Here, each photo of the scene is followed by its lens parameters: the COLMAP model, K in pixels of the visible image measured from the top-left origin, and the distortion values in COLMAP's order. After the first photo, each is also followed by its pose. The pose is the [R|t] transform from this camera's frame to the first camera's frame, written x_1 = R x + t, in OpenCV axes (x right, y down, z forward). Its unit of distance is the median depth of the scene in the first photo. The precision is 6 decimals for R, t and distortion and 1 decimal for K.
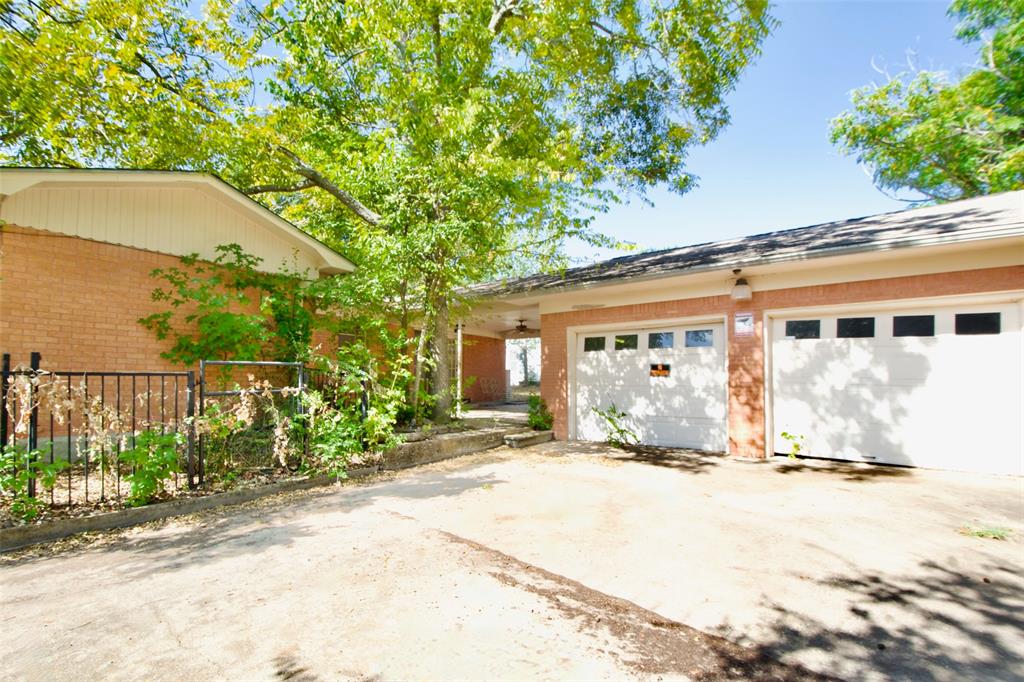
lens RADIAL K [[451.8, 0, 513.0], [0, 451.8, 371.1], [0, 0, 1]] dist [-0.000558, -0.000132]
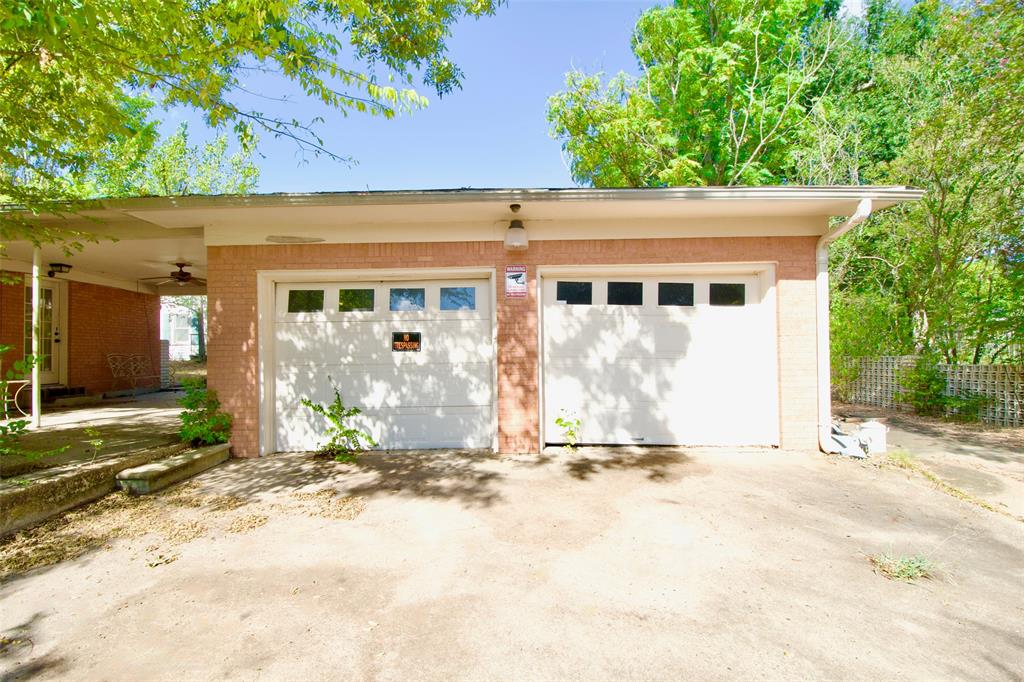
lens RADIAL K [[453.0, 0, 512.0], [0, 453.0, 341.0], [0, 0, 1]] dist [-0.017494, -0.000339]
pose [[0.810493, -0.003933, 0.585735, 0.048628], [0.003144, 0.999992, 0.002365, -0.003728], [-0.585740, -0.000076, 0.810499, 0.357841]]
